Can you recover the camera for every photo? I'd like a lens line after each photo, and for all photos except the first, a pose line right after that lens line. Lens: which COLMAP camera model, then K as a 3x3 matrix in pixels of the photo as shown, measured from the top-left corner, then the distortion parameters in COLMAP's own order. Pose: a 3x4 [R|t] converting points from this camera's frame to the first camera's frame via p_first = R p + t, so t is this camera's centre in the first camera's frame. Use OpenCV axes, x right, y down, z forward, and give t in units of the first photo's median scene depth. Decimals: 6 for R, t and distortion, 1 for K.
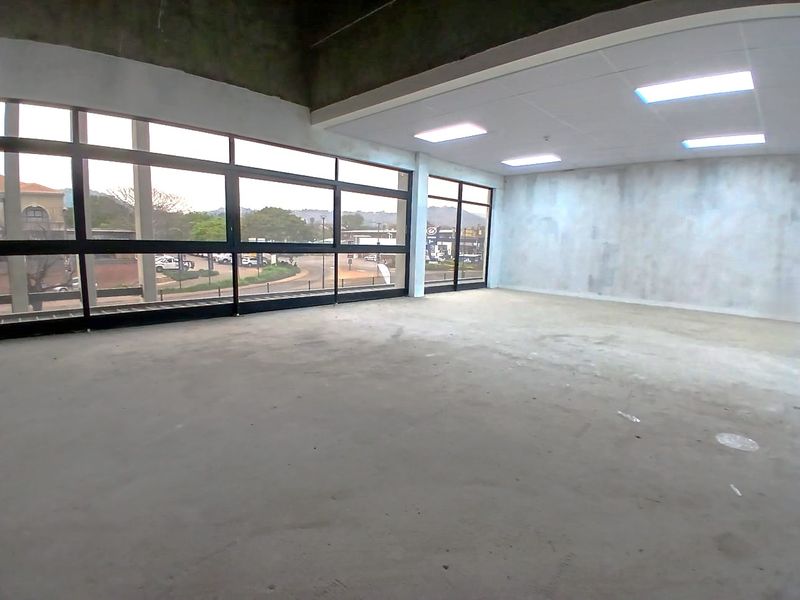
lens RADIAL K [[400.8, 0, 397.7], [0, 400.8, 298.7], [0, 0, 1]] dist [-0.010320, -0.034383]
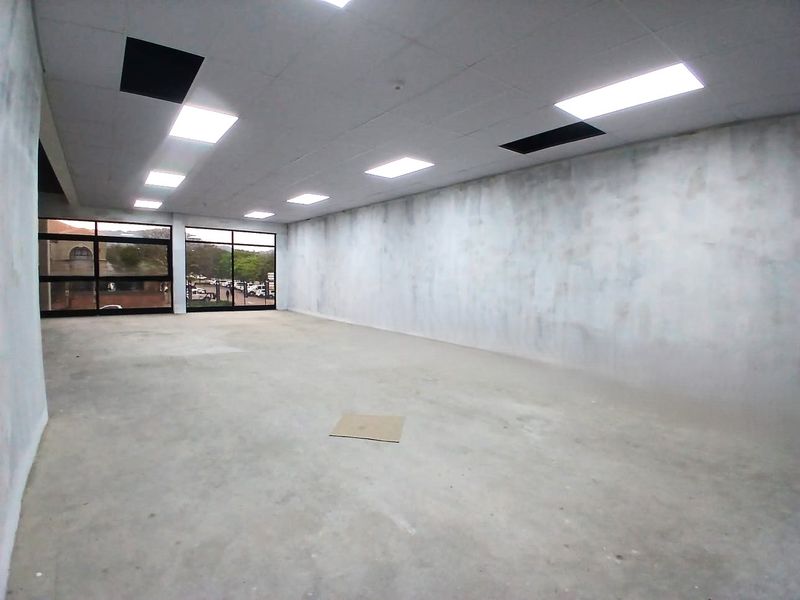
lens RADIAL K [[400.8, 0, 394.5], [0, 400.8, 302.0], [0, 0, 1]] dist [-0.010320, -0.034383]
pose [[0.990938, 0.001419, -0.134313, 0.861908], [-0.011936, 0.996918, -0.077534, 0.047735], [0.133789, 0.078434, 0.987901, -0.239061]]
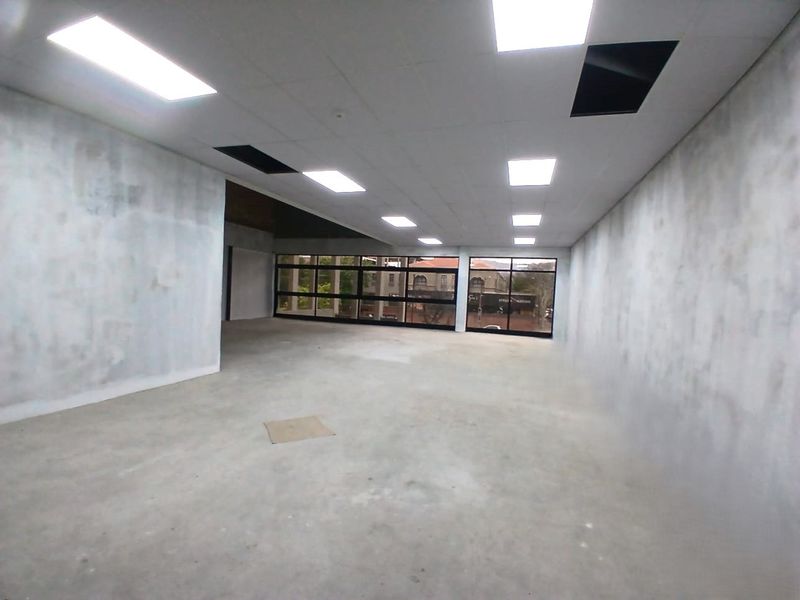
lens RADIAL K [[400.8, 0, 396.2], [0, 400.8, 297.7], [0, 0, 1]] dist [-0.010320, -0.034383]
pose [[0.476749, 0.007348, -0.879009, 1.183013], [-0.155405, 0.984919, -0.076053, 0.019593], [0.865193, 0.172861, 0.470701, 0.000132]]
